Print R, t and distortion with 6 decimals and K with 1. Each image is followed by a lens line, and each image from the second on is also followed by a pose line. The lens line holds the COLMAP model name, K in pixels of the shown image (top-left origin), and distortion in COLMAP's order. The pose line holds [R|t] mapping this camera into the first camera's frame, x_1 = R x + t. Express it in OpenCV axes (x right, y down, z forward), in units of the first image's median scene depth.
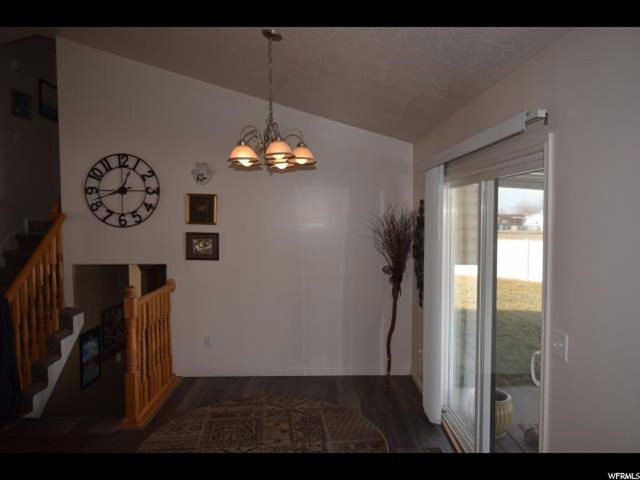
lens RADIAL K [[454.9, 0, 318.5], [0, 454.9, 239.9], [0, 0, 1]] dist [0.006287, 0.002962]
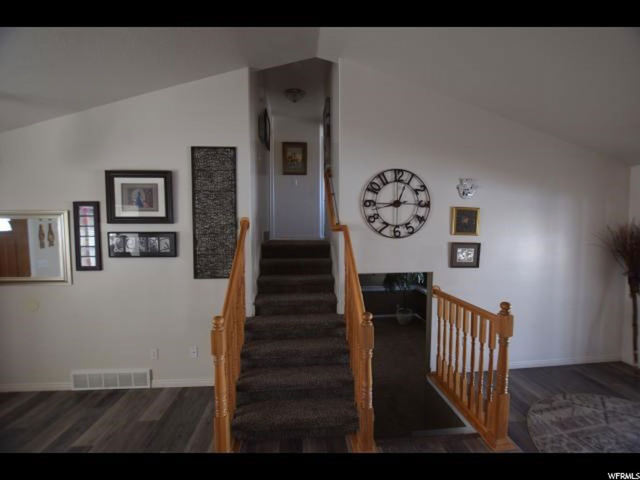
lens RADIAL K [[281.3, 0, 321.0], [0, 281.3, 238.0], [0, 0, 1]] dist [-0.033472, 0.004233]
pose [[0.996559, -0.003968, 0.082796, -0.661727], [0.005031, 0.999908, -0.012632, -0.020650], [-0.082739, 0.013005, 0.996486, 0.362772]]
